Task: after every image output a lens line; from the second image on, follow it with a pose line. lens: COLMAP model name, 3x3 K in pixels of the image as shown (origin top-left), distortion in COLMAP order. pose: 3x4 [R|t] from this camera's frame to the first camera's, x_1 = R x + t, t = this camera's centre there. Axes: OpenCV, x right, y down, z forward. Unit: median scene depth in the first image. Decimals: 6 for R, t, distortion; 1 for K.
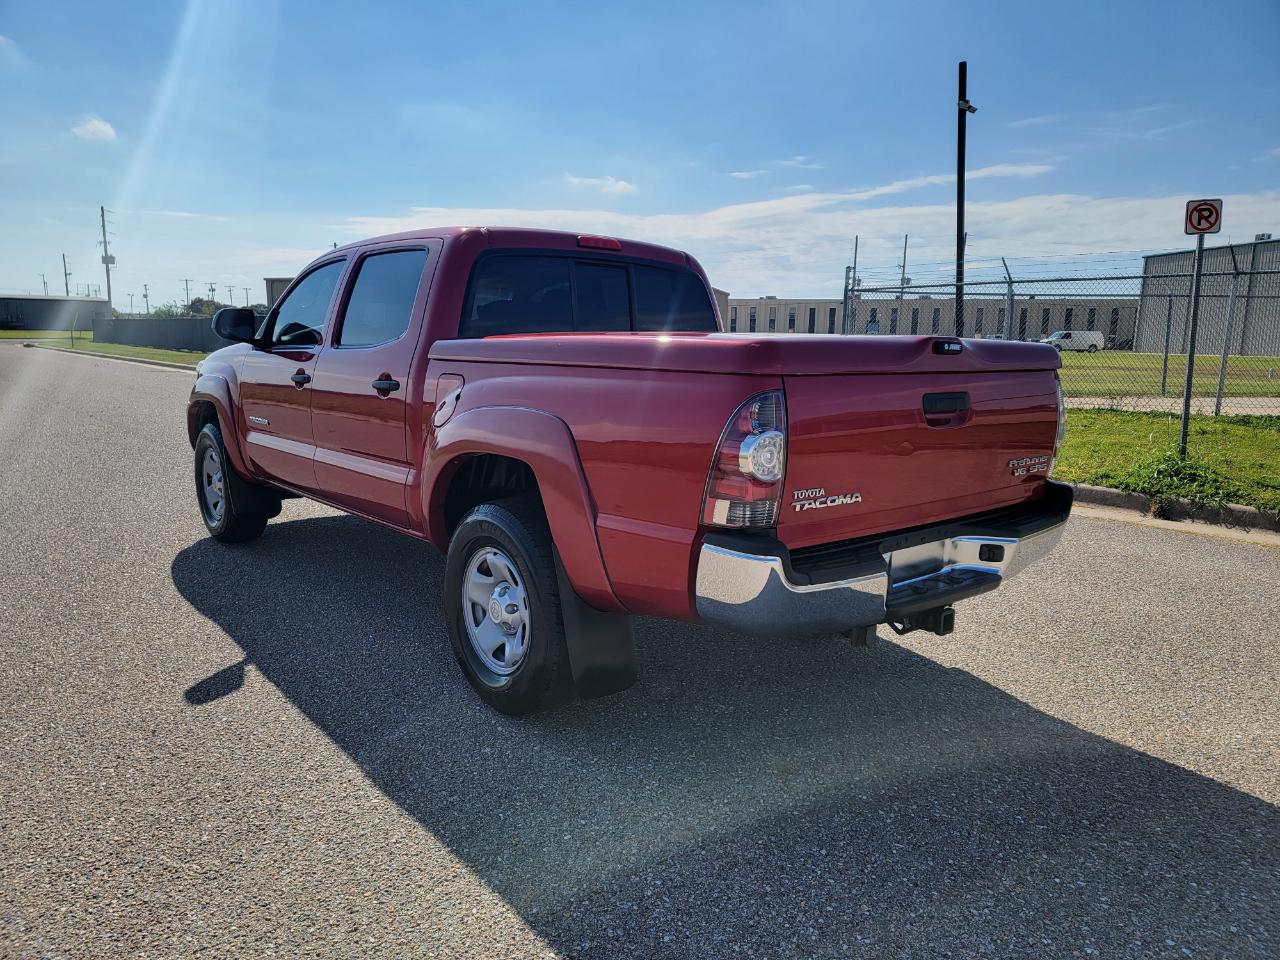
lens RADIAL K [[911.3, 0, 640.0], [0, 911.3, 480.0], [0, 0, 1]] dist [0.082872, -0.078642]
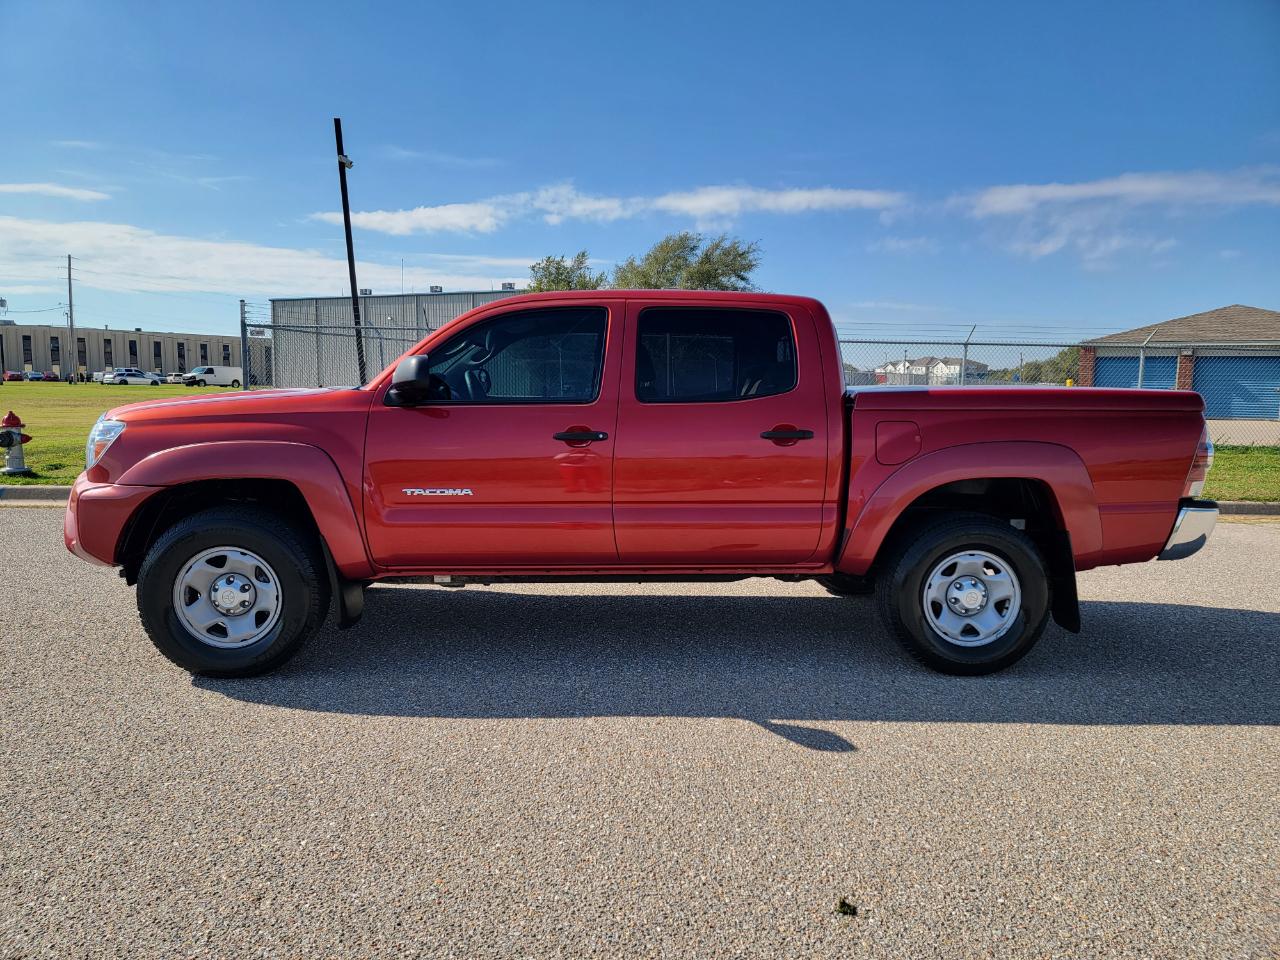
lens RADIAL K [[897.2, 0, 649.3], [0, 897.2, 484.5], [0, 0, 1]] dist [0.070610, -0.065130]
pose [[0.601780, -0.096238, 0.792843, -0.300837], [0.119558, 0.992383, 0.029713, -0.023393], [-0.789663, 0.076910, 0.608702, 0.118991]]
